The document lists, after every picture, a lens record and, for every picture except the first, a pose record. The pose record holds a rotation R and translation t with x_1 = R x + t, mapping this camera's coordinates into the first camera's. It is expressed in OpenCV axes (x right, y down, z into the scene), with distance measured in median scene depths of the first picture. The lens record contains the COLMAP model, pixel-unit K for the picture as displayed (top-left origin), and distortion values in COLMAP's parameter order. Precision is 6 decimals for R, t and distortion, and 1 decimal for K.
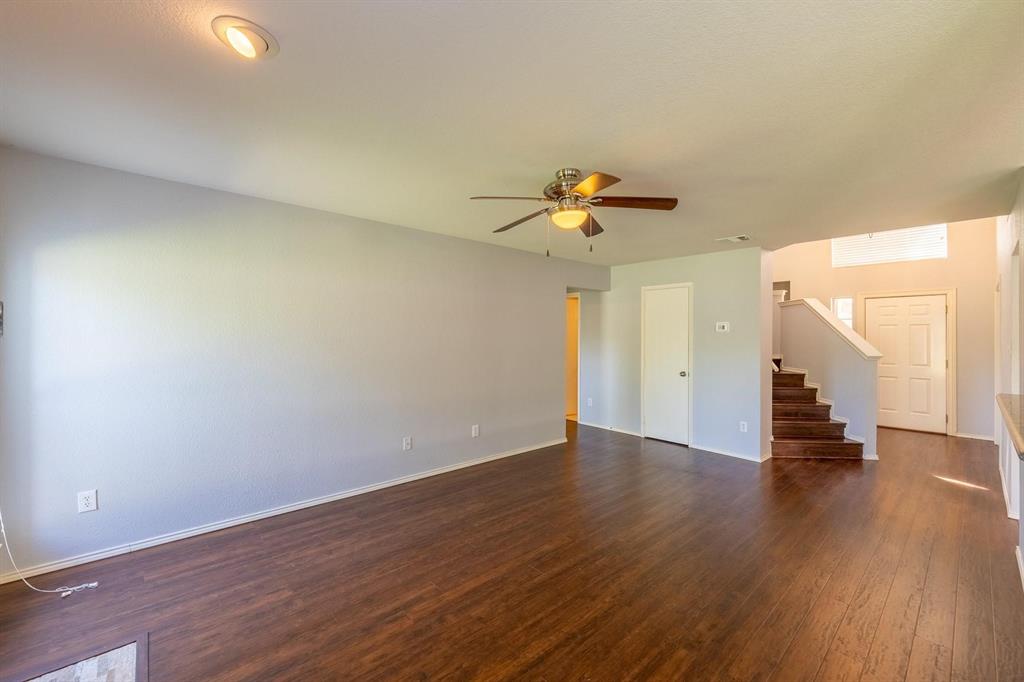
lens RADIAL K [[406.4, 0, 509.4], [0, 406.4, 336.2], [0, 0, 1]] dist [-0.001343, -0.000134]
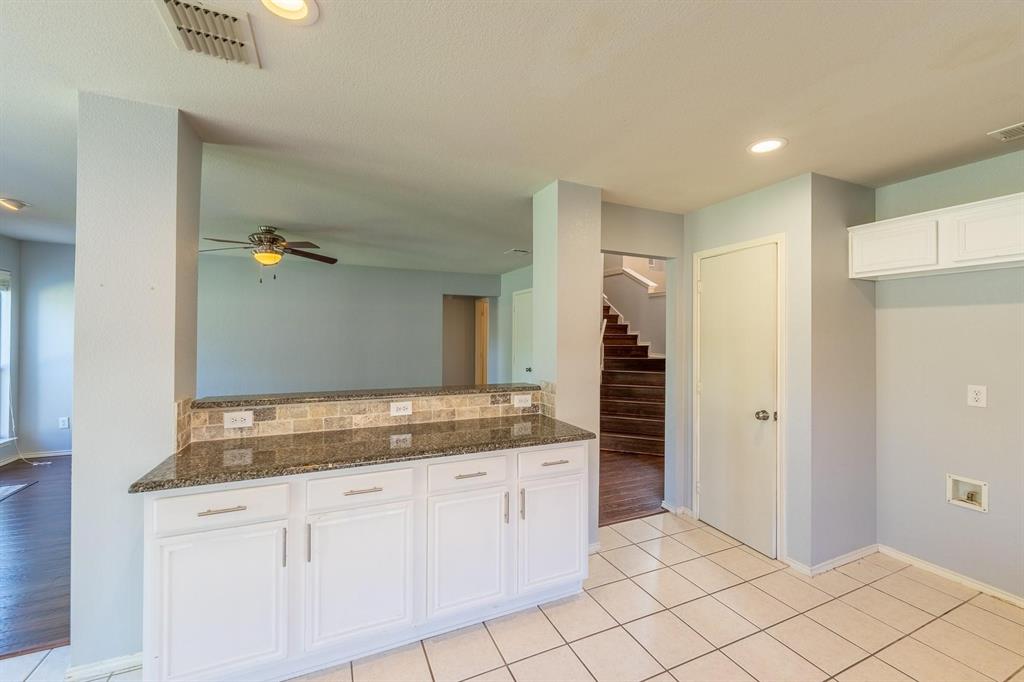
lens RADIAL K [[406.4, 0, 509.4], [0, 406.4, 336.2], [0, 0, 1]] dist [-0.001343, -0.000134]
pose [[0.954743, 0.001983, -0.297425, 0.778212], [-0.001527, 0.999997, 0.001765, -0.001294], [0.297427, -0.001231, 0.954744, -0.095821]]
